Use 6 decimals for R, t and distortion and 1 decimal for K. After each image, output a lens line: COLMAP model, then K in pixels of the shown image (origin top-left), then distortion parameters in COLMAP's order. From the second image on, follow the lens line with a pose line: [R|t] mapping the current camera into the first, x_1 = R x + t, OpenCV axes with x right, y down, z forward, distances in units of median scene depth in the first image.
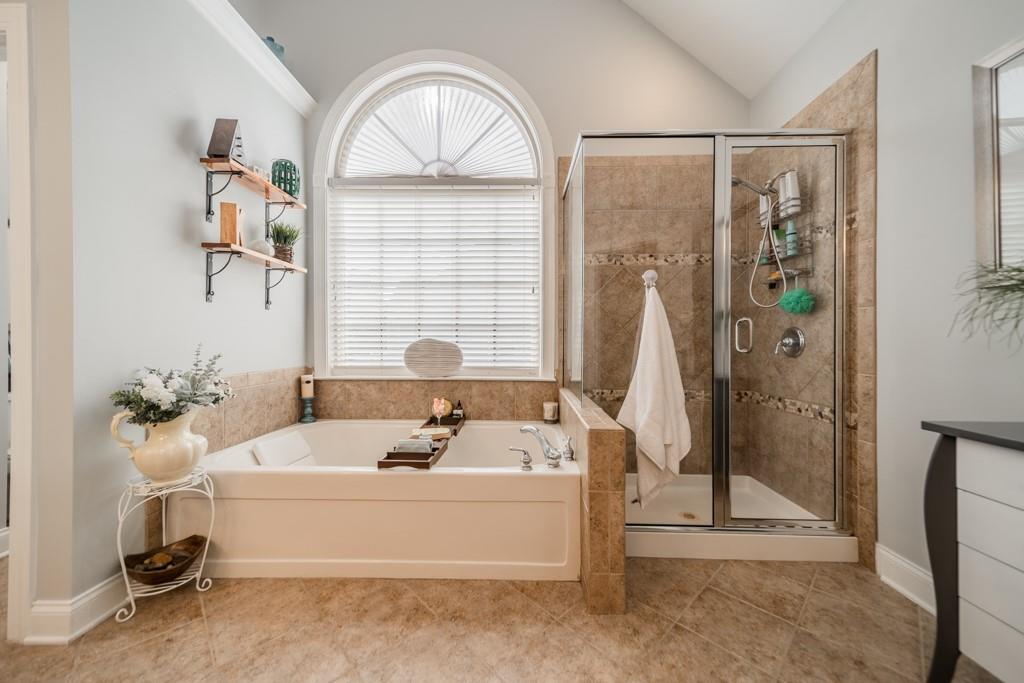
lens RADIAL K [[368.2, 0, 506.8], [0, 368.2, 335.7], [0, 0, 1]] dist [0.005879, 0.000108]
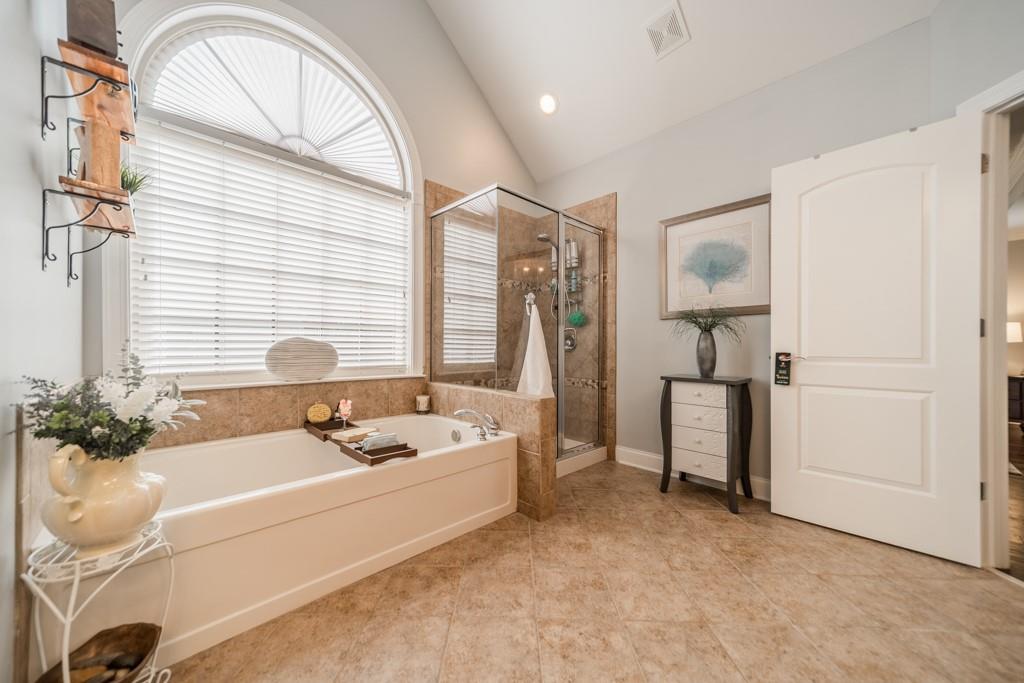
lens RADIAL K [[368.2, 0, 506.8], [0, 368.2, 335.7], [0, 0, 1]] dist [0.005879, 0.000108]
pose [[0.710496, 0.018044, 0.703470, -0.628016], [-0.014588, 0.999834, -0.010912, 0.008251], [-0.703550, -0.002509, 0.710642, 0.022383]]
